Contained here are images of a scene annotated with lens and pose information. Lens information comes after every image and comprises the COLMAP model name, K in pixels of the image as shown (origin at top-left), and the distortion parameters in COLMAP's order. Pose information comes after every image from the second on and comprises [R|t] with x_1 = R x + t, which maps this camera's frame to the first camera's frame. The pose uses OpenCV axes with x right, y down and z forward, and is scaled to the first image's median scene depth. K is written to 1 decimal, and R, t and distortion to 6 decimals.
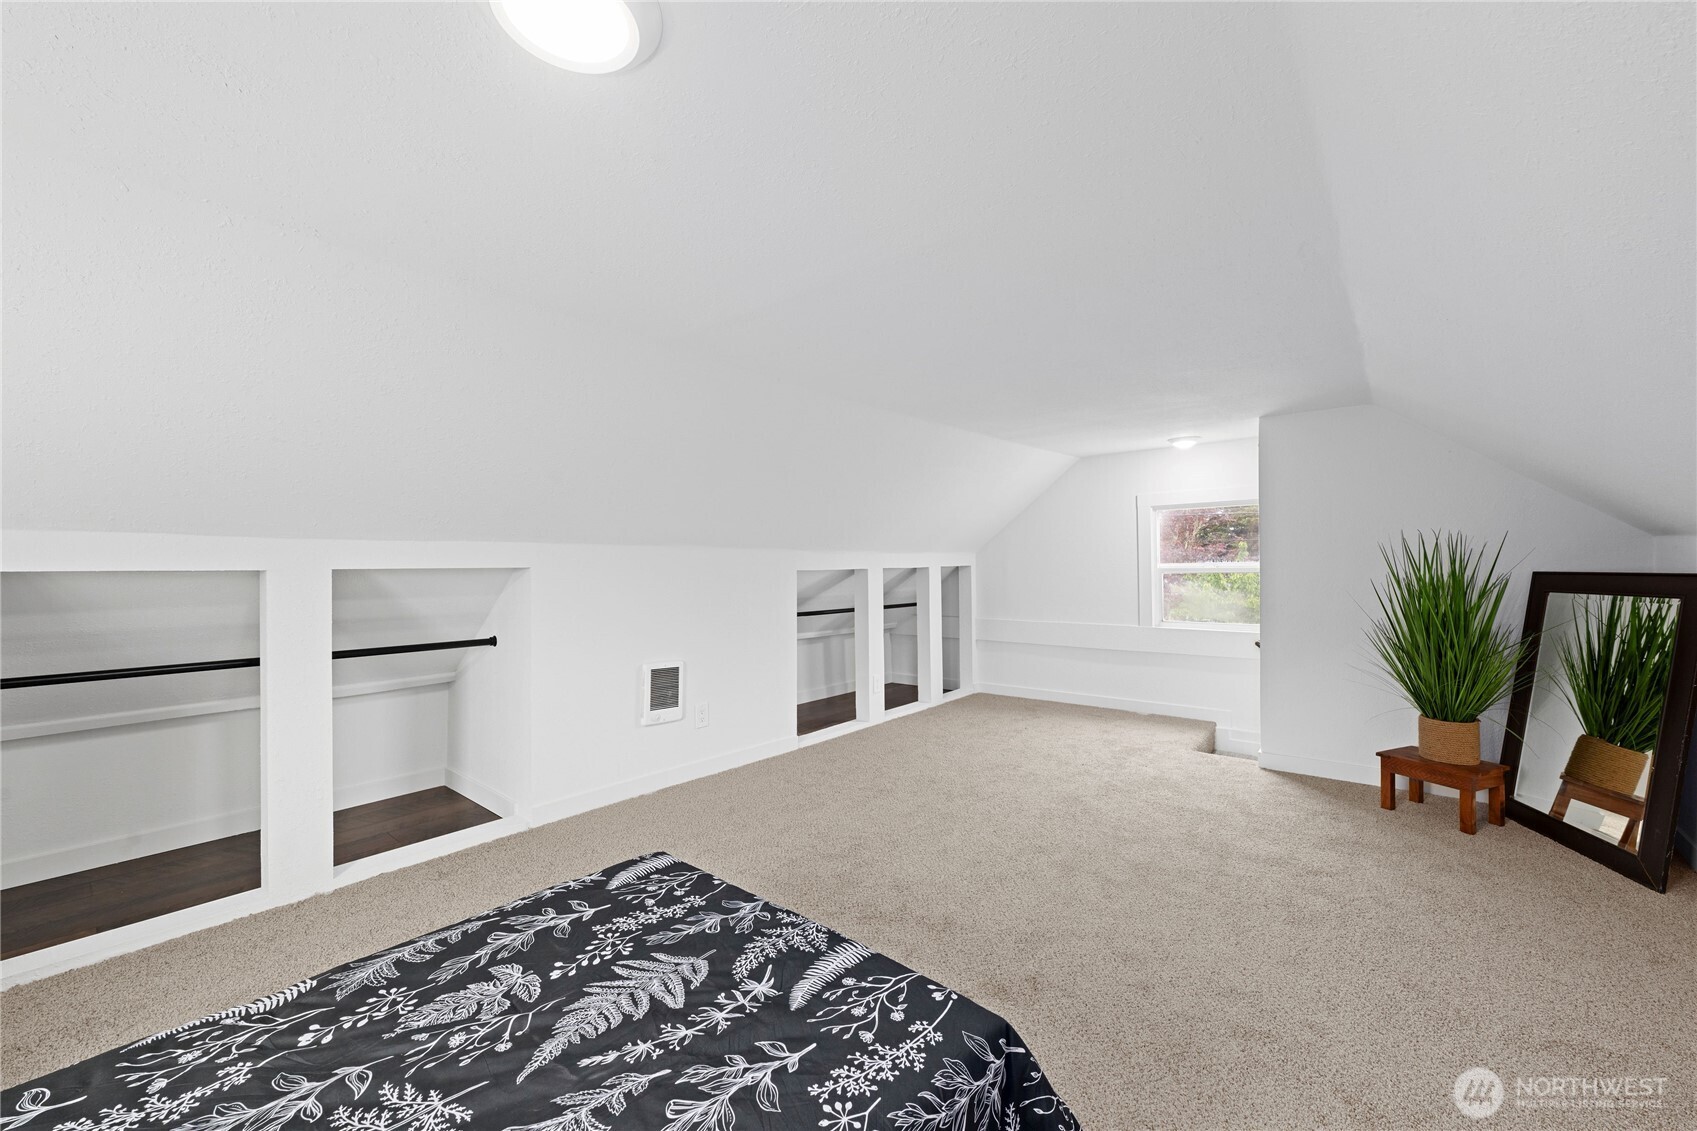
lens RADIAL K [[672.7, 0, 850.5], [0, 672.7, 566.7], [0, 0, 1]] dist [0.000259, -0.000011]
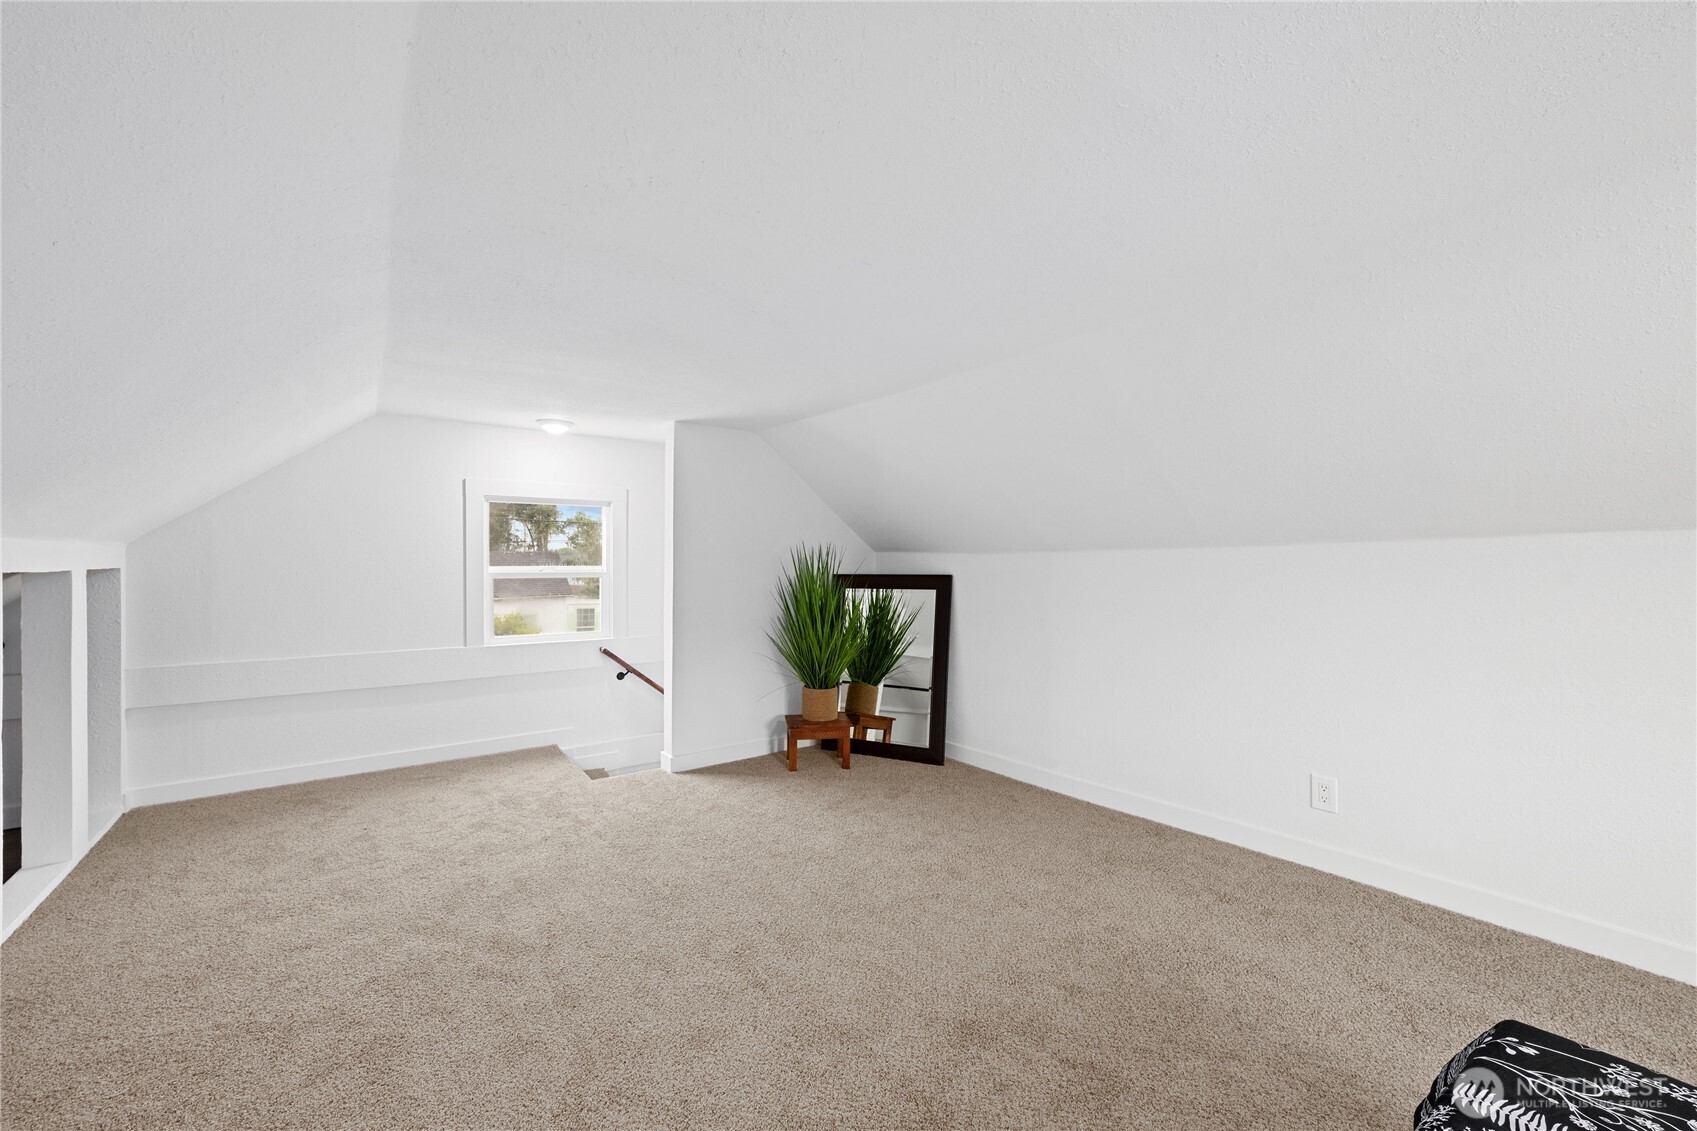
lens RADIAL K [[672.7, 0, 851.2], [0, 672.7, 562.0], [0, 0, 1]] dist [0.000259, -0.000011]
pose [[0.242909, 0.009384, 0.970004, -0.323411], [0.000765, 0.999951, -0.009865, -0.002776], [-0.970049, 0.003139, 0.242890, 0.552413]]
